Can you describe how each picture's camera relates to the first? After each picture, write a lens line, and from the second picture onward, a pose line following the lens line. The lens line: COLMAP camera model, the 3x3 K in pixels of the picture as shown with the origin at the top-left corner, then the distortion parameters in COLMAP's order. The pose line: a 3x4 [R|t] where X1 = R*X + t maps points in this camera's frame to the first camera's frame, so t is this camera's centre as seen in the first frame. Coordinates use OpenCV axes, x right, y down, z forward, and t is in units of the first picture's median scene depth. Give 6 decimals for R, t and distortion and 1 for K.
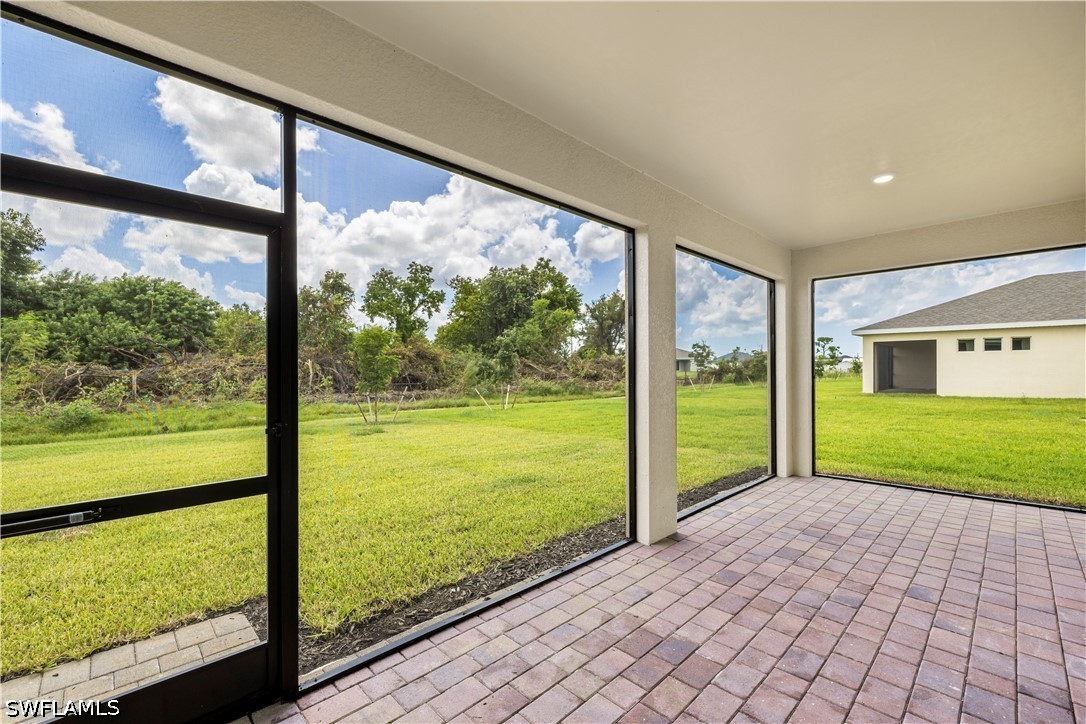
lens RADIAL K [[458.8, 0, 542.3], [0, 458.8, 367.3], [0, 0, 1]] dist [-0.000324, 0.000036]
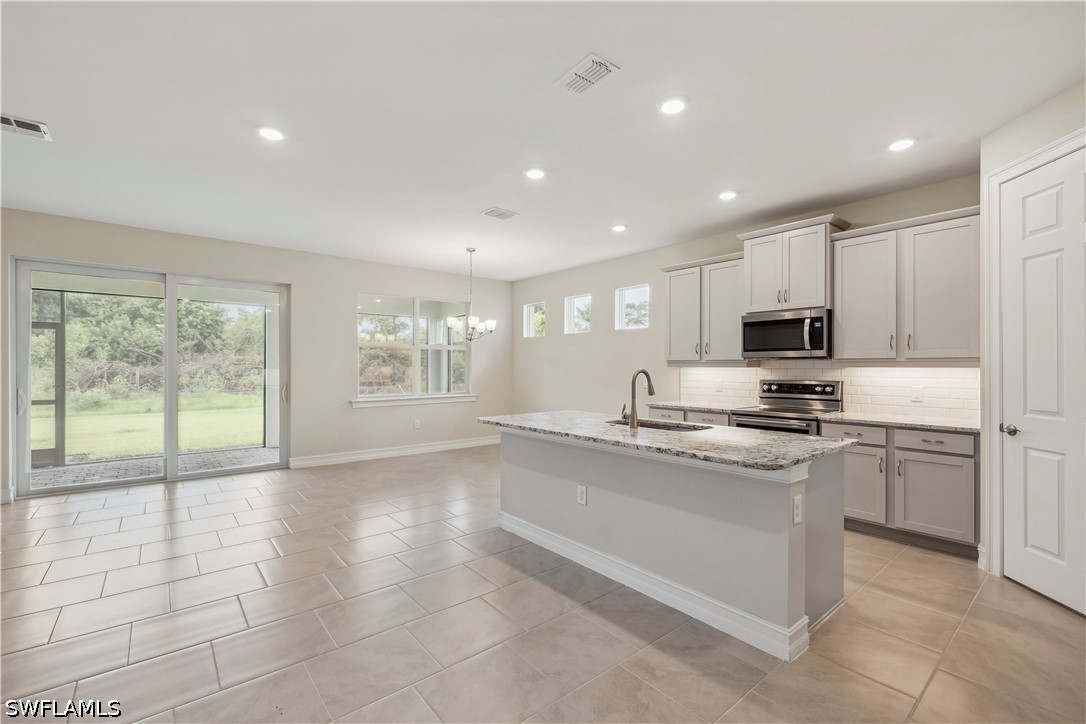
lens RADIAL K [[463.6, 0, 543.9], [0, 463.6, 367.1], [0, 0, 1]] dist [-0.000554, 0.000132]
pose [[0.997486, 0.002398, -0.070818, 0.204893], [-0.002097, 0.999988, 0.004328, -0.001644], [0.070827, -0.004168, 0.997480, -0.136647]]
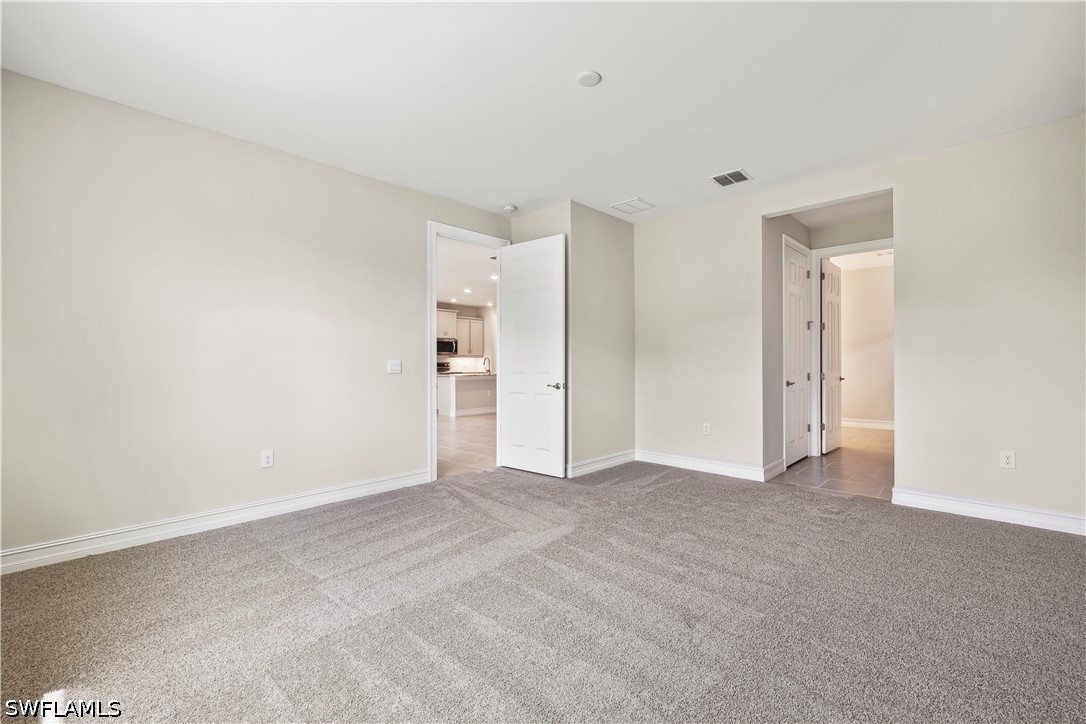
lens RADIAL K [[458.8, 0, 542.3], [0, 458.8, 367.3], [0, 0, 1]] dist [-0.000324, 0.000036]
pose [[-0.039245, -0.009828, 0.999181, -0.132410], [-0.005197, 0.999940, 0.009631, 0.002990], [-0.999216, -0.004815, -0.039293, -0.064541]]
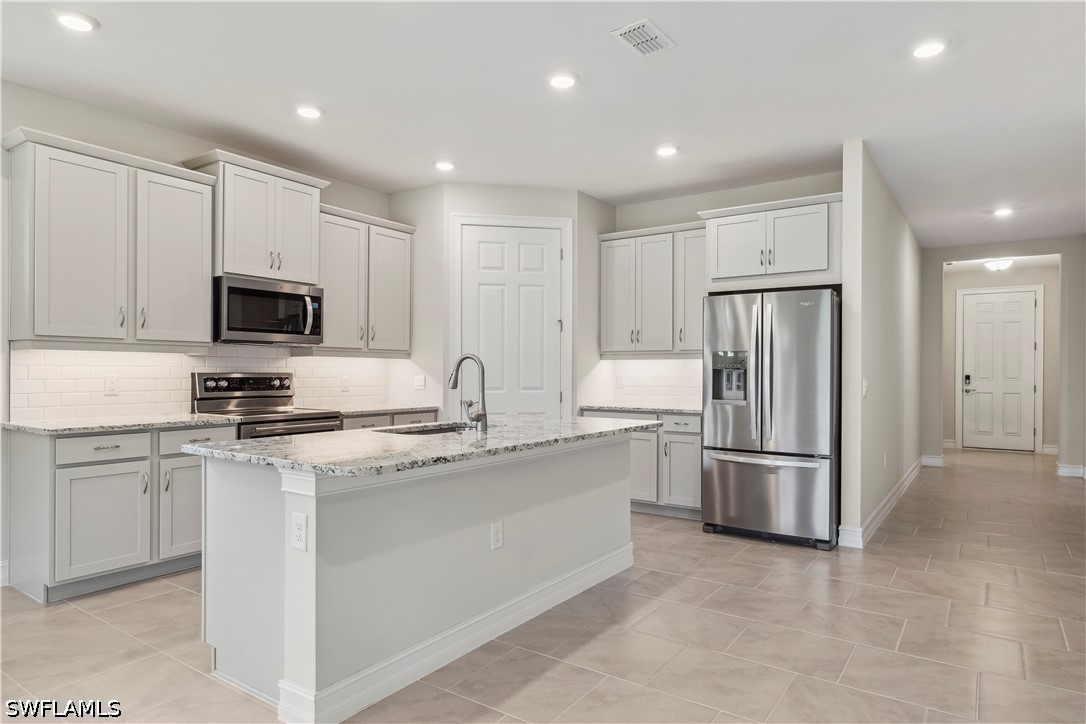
lens RADIAL K [[646.2, 0, 546.6], [0, 646.2, 368.1], [0, 0, 1]] dist [0.000008, 0.000000]
pose [[-0.200045, 0.003674, 0.979780, 0.113307], [-0.009349, 0.999940, -0.005658, 0.001954], [-0.979742, -0.010292, -0.199999, -0.027350]]
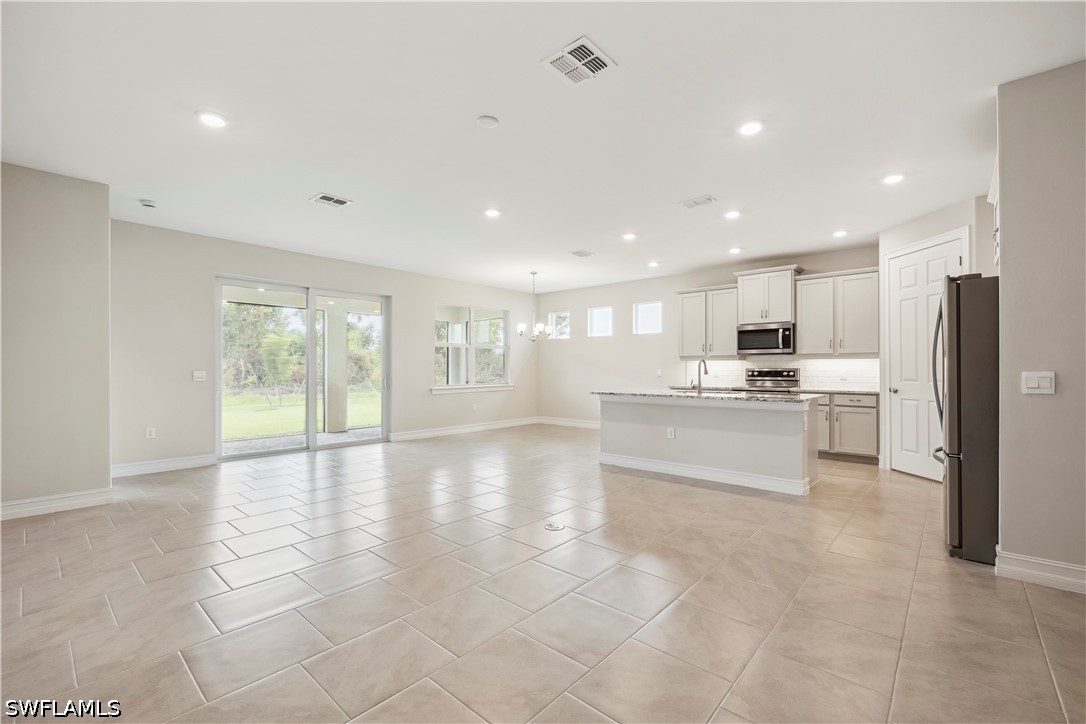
lens RADIAL K [[458.8, 0, 542.3], [0, 458.8, 367.3], [0, 0, 1]] dist [-0.000324, 0.000036]
pose [[0.997288, 0.000008, 0.073602, 0.148548], [-0.000172, 0.999998, 0.002209, 0.001868], [-0.073601, -0.002216, 0.997285, -0.197888]]
